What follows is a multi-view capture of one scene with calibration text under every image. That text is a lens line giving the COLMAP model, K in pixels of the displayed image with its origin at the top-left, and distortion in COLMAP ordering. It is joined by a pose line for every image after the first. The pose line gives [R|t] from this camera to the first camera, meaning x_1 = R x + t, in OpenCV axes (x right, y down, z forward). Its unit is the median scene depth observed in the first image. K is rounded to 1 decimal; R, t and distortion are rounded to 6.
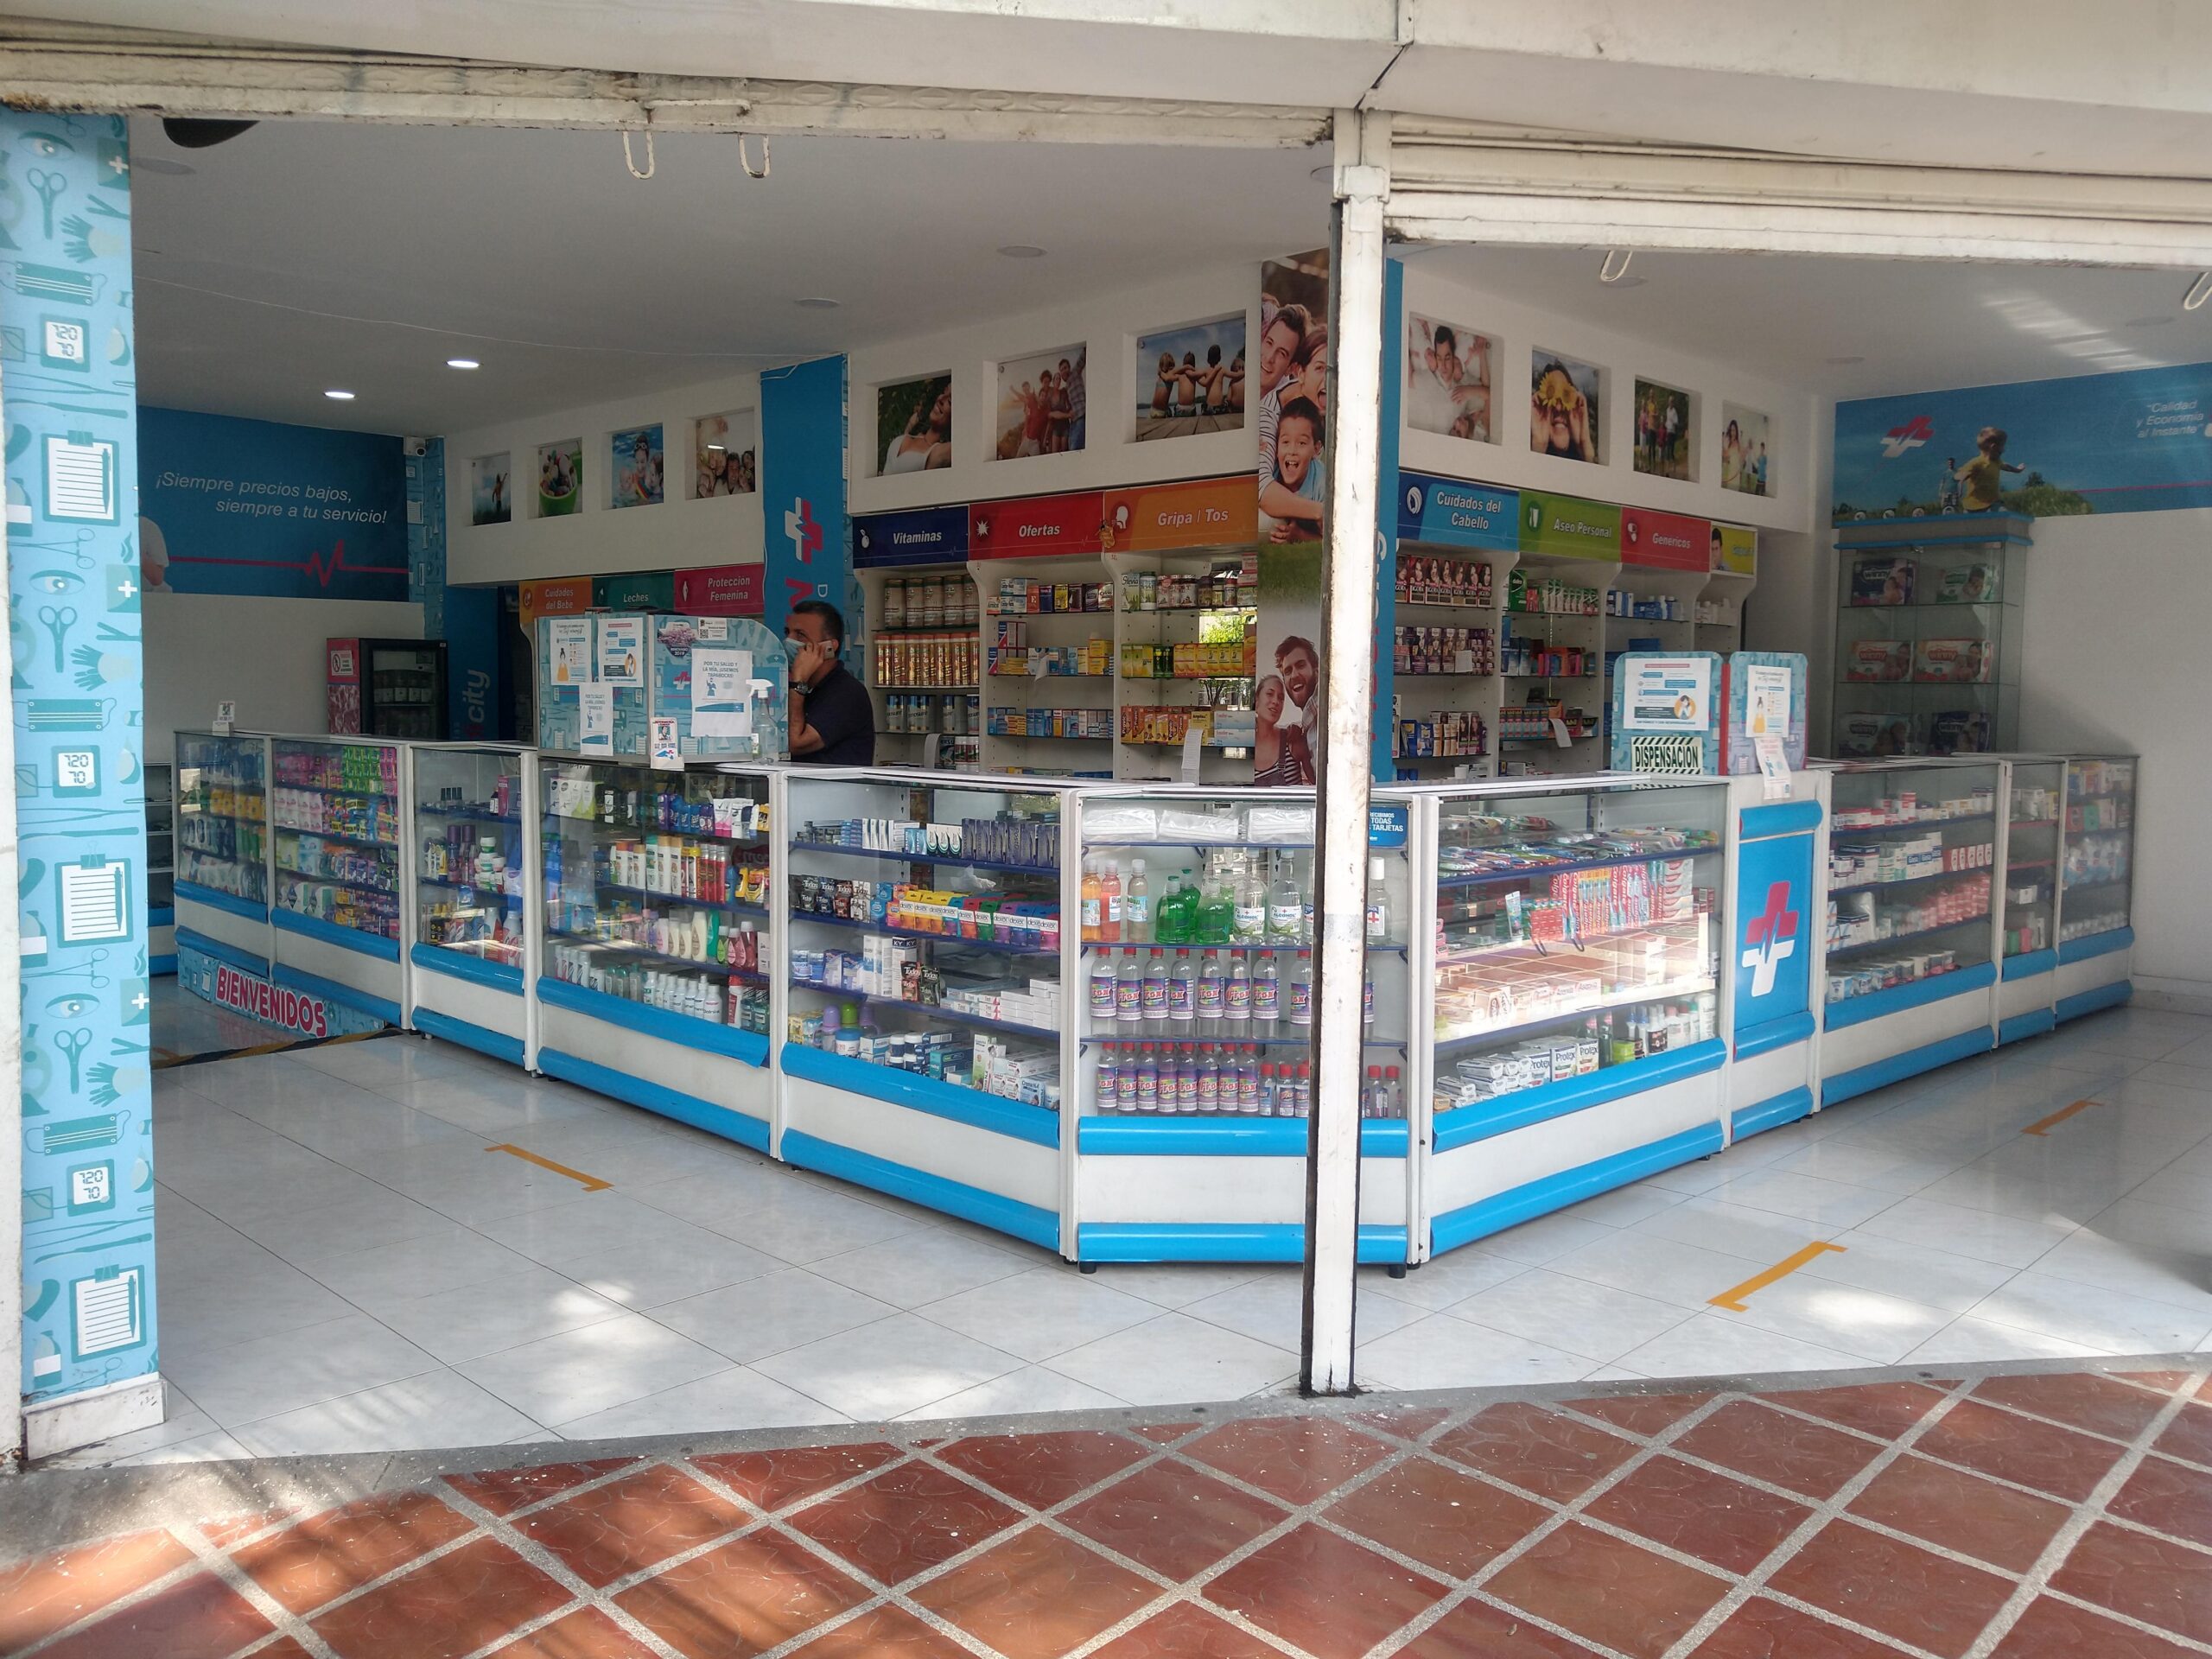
lens RADIAL K [[1664.8, 0, 1122.1], [0, 1664.8, 817.3], [0, 0, 1]] dist [0.004792, -0.010315]
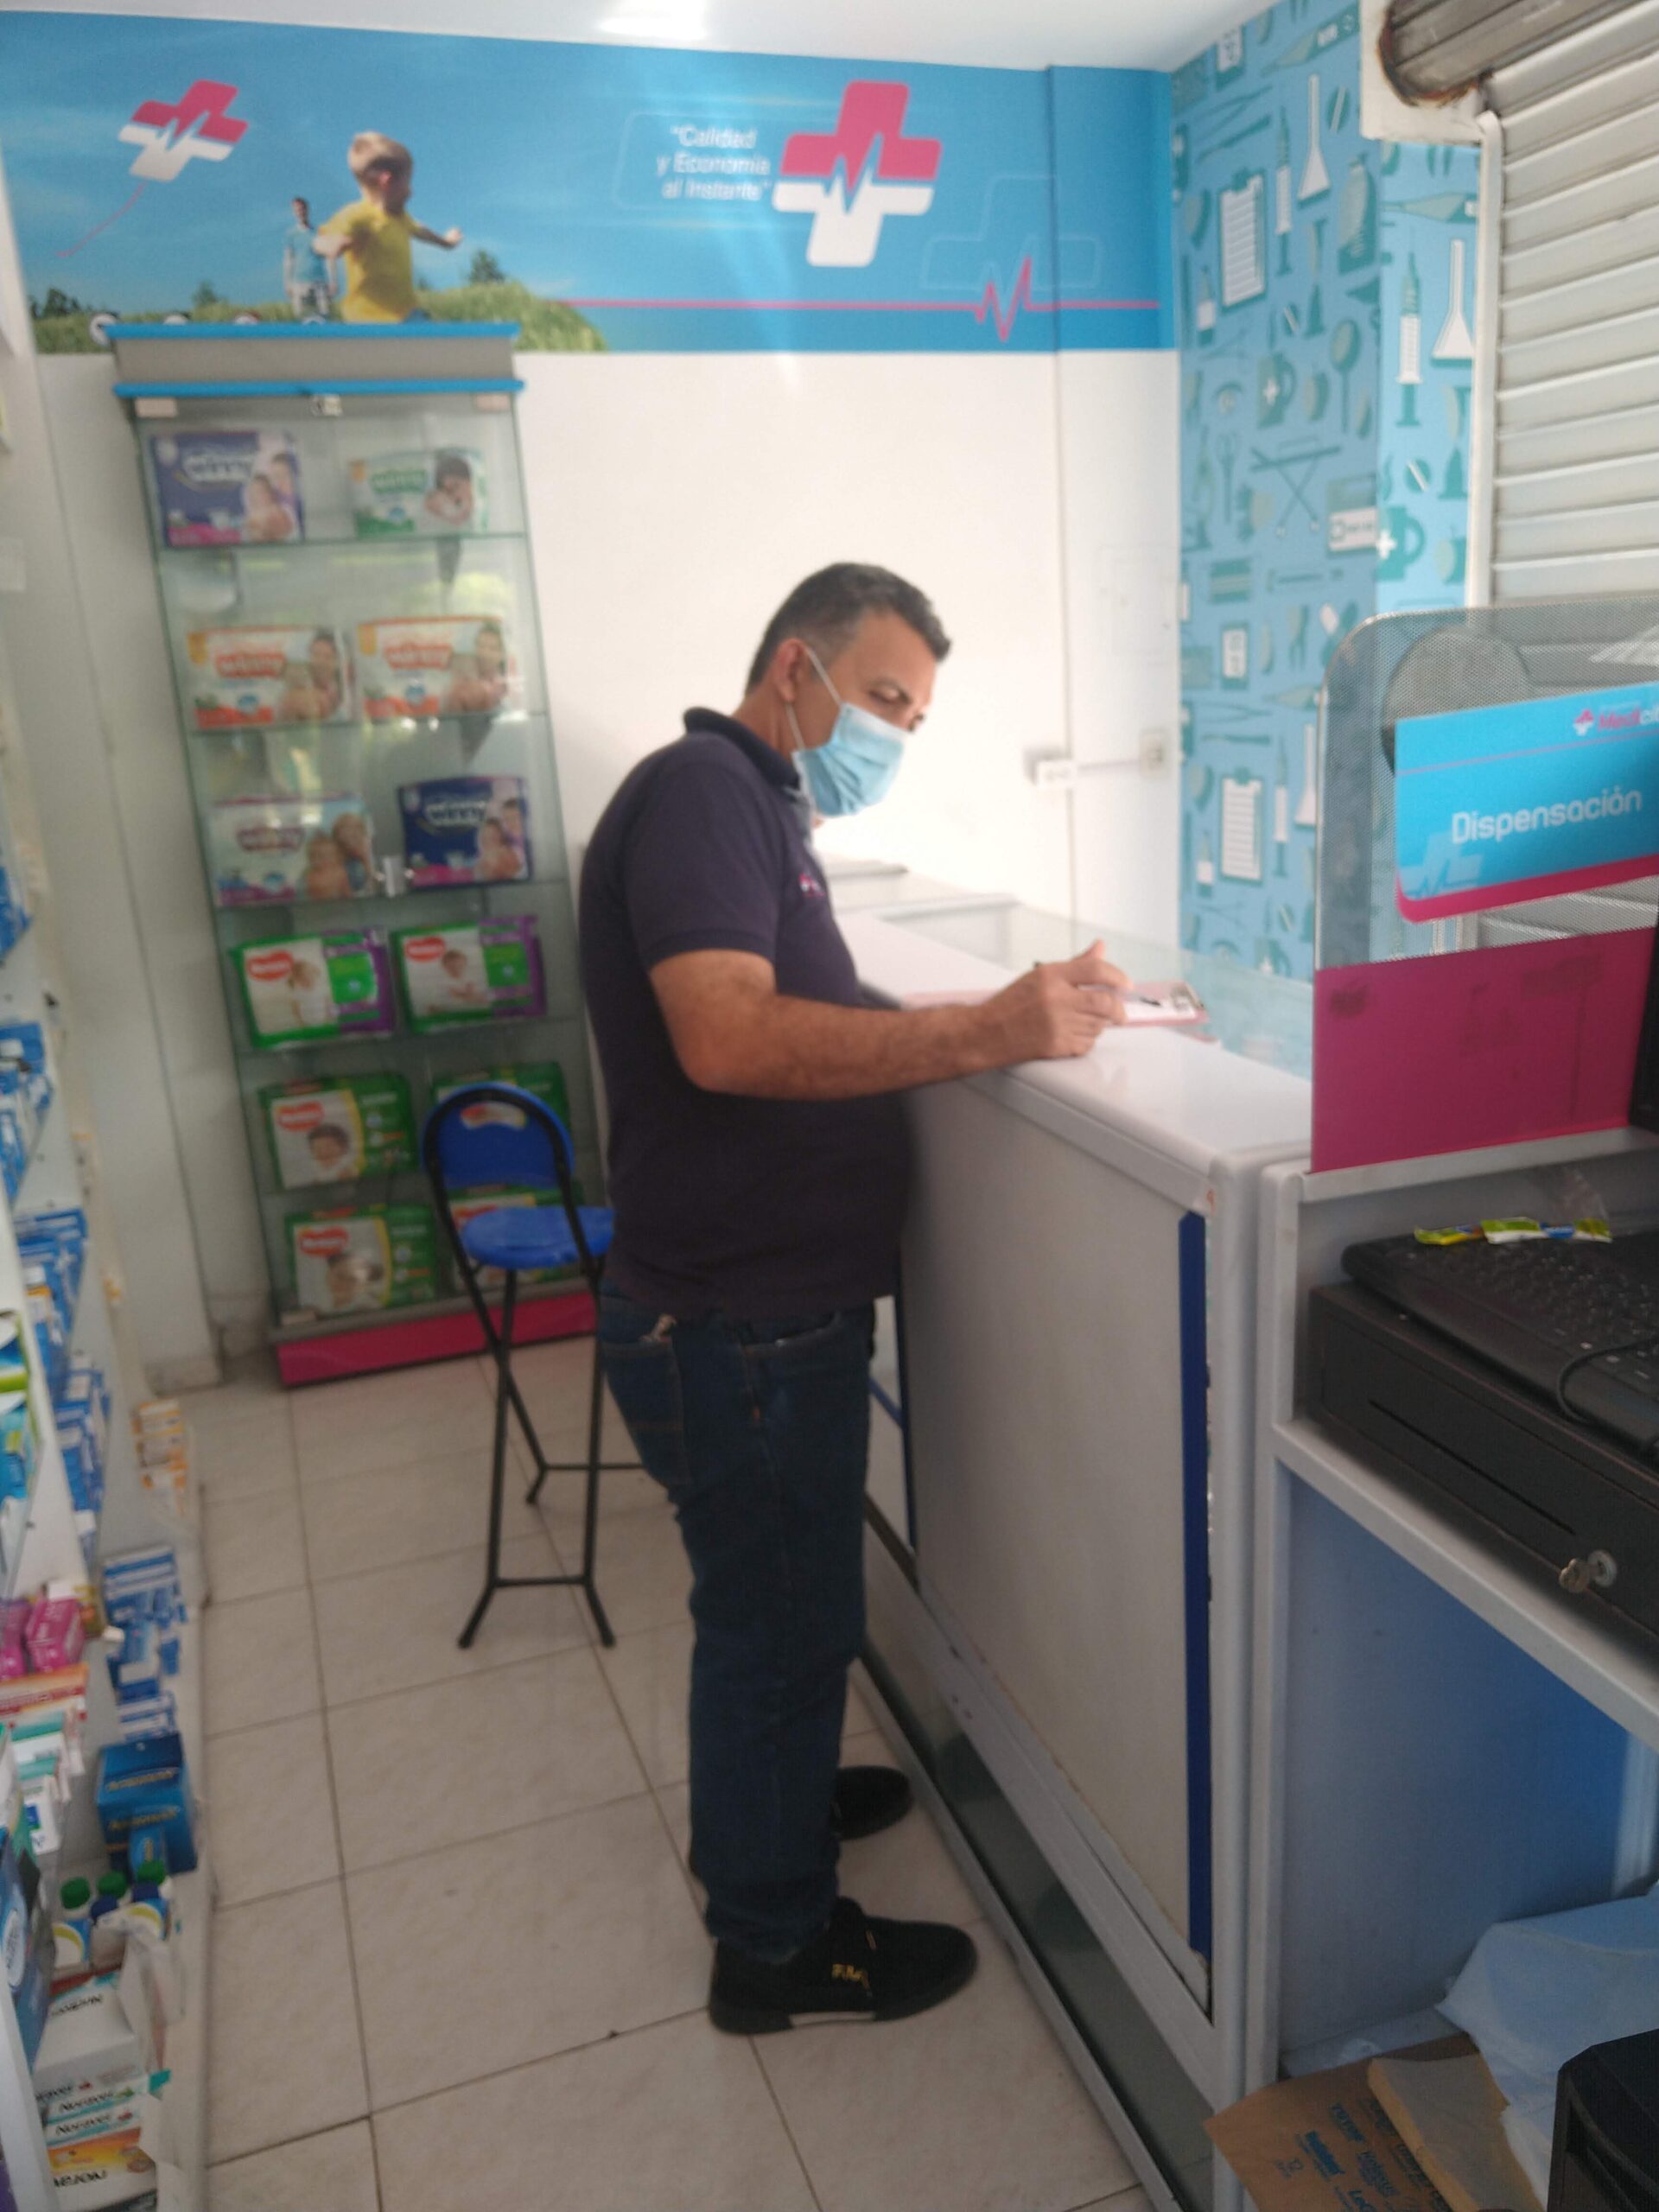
lens RADIAL K [[1664.8, 0, 833.8], [0, 1664.8, 1104.8], [0, 0, 1]] dist [0.004792, -0.010315]
pose [[0.452498, -0.271219, 0.849521, 0.120756], [0.123860, 0.962510, 0.241317, -0.072606], [-0.883122, -0.003973, 0.469126, 0.661120]]
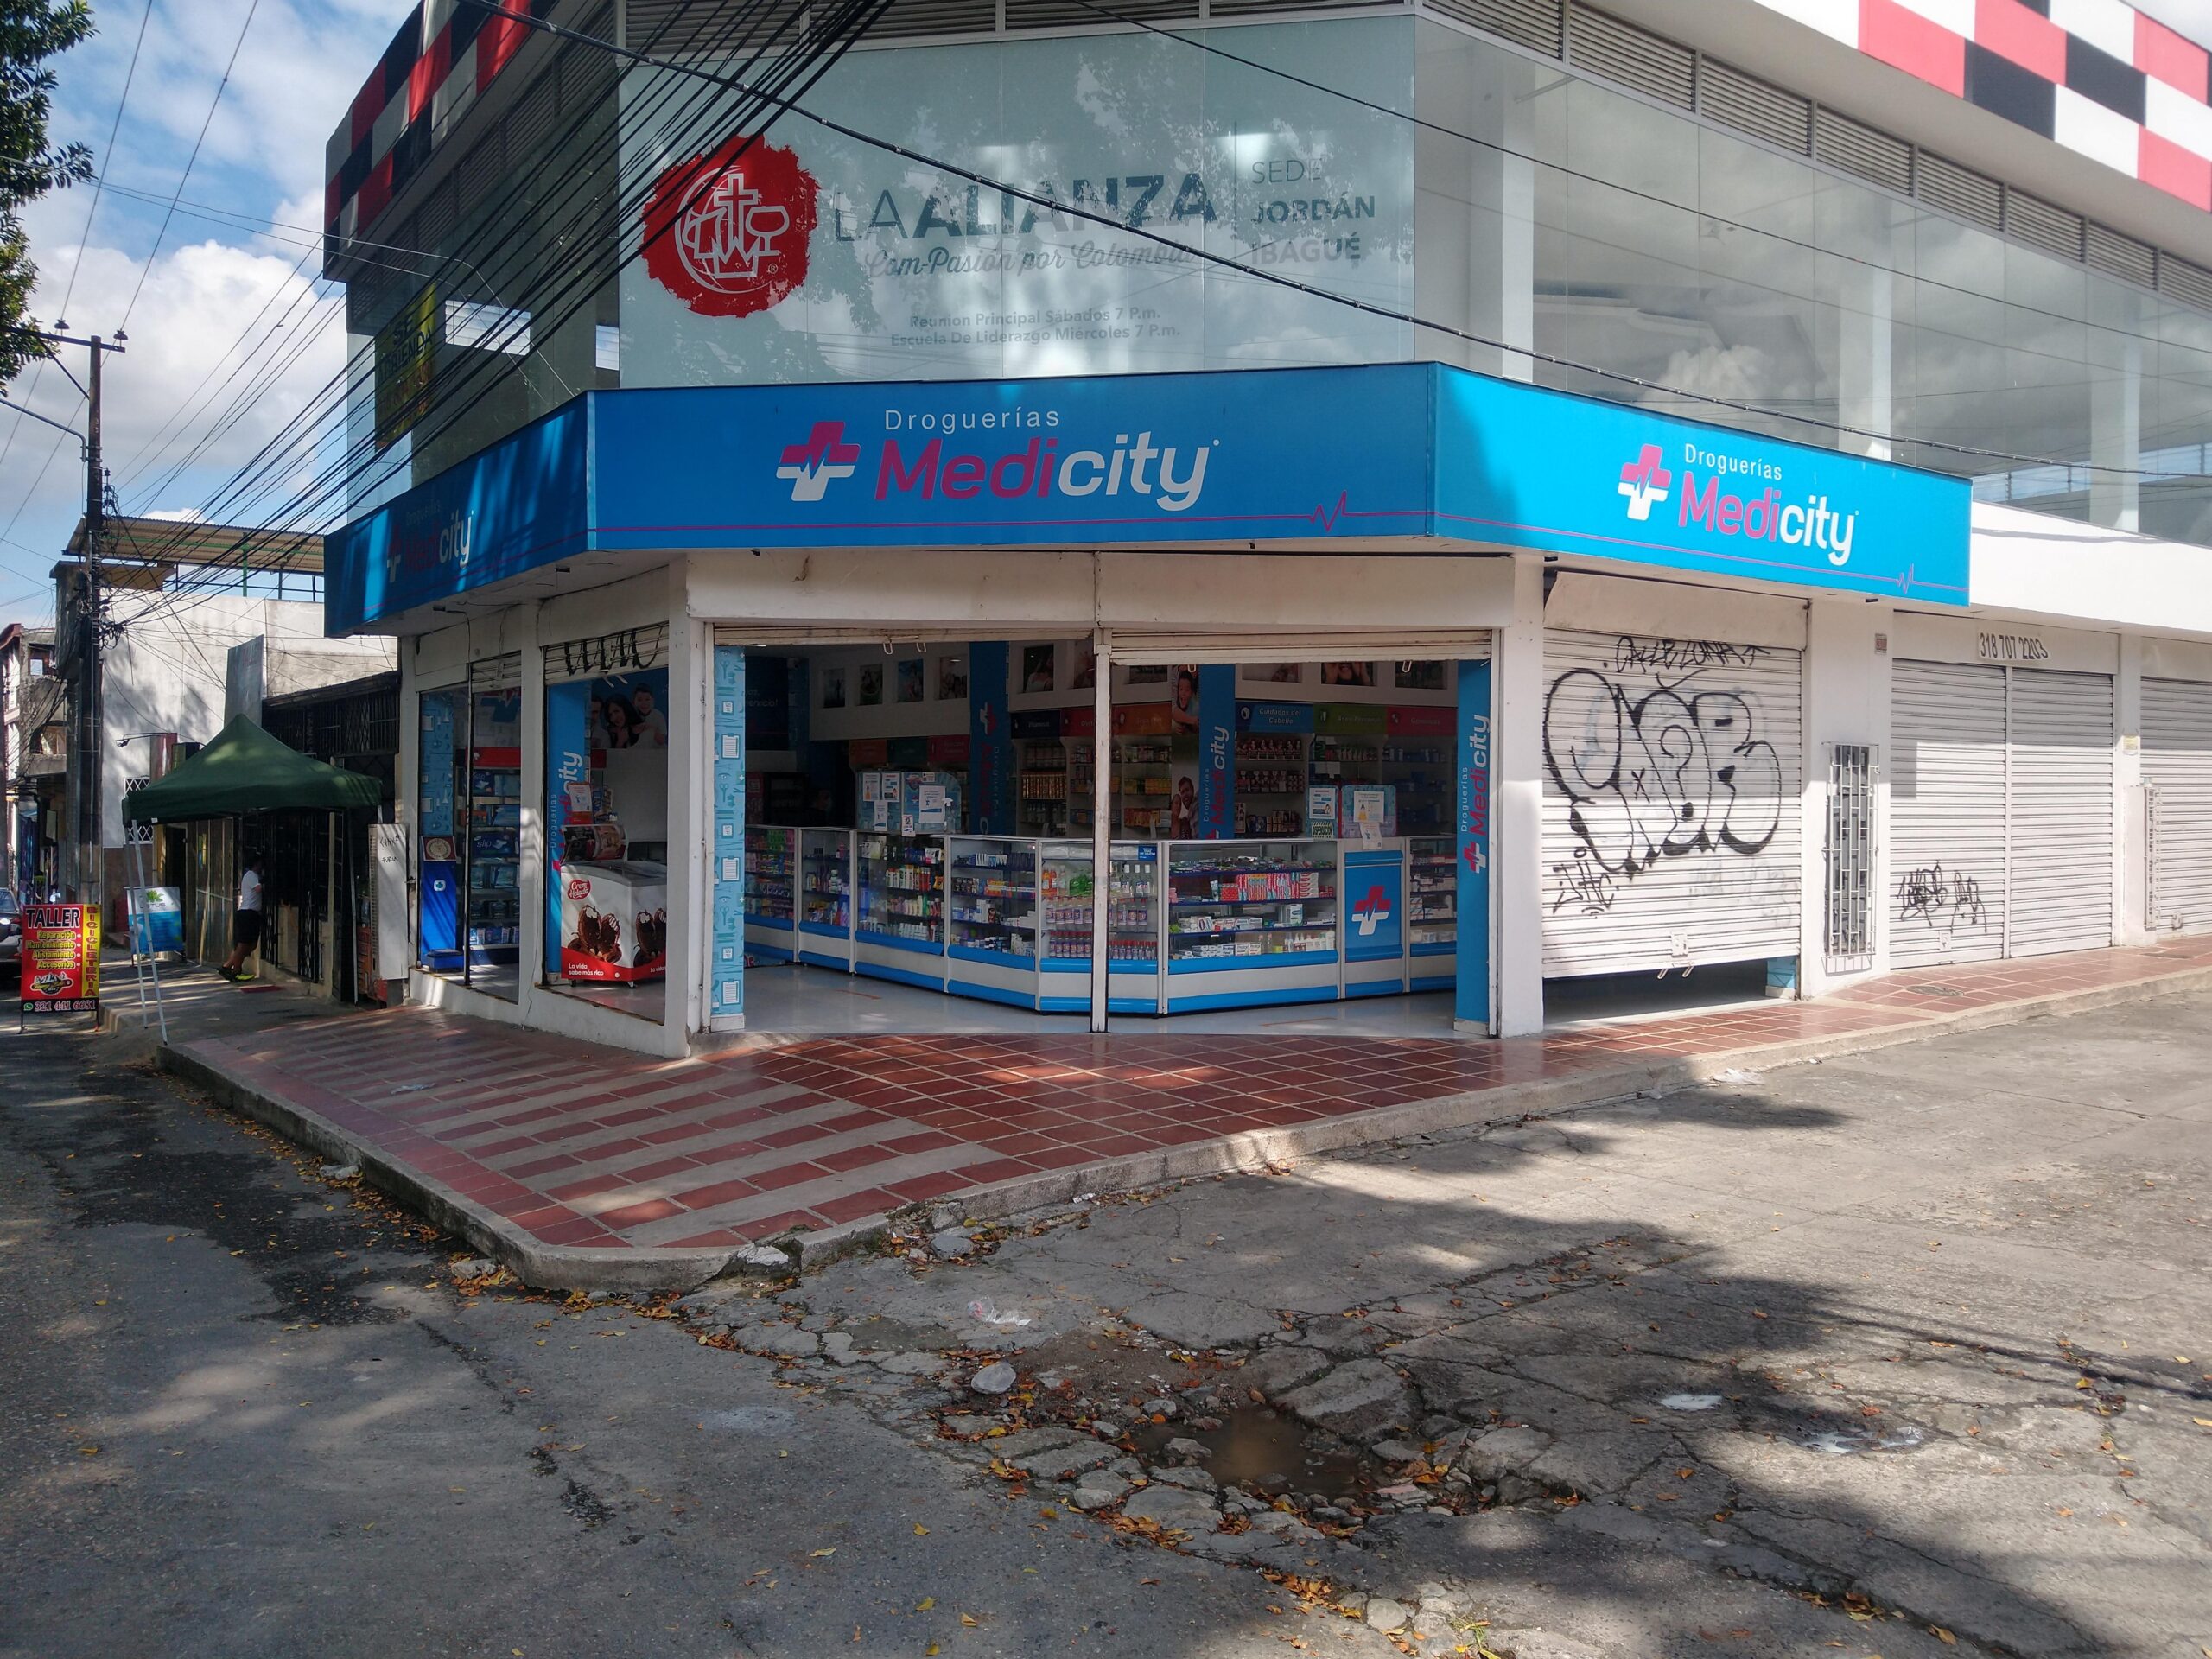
lens RADIAL K [[1664.8, 0, 1101.6], [0, 1664.8, 827.9], [0, 0, 1]] dist [0.004792, -0.010315]
pose [[0.981587, -0.001585, -0.191011, 0.490480], [-0.008232, 0.998685, -0.050593, 0.083246], [0.190840, 0.051234, 0.980283, -1.388359]]
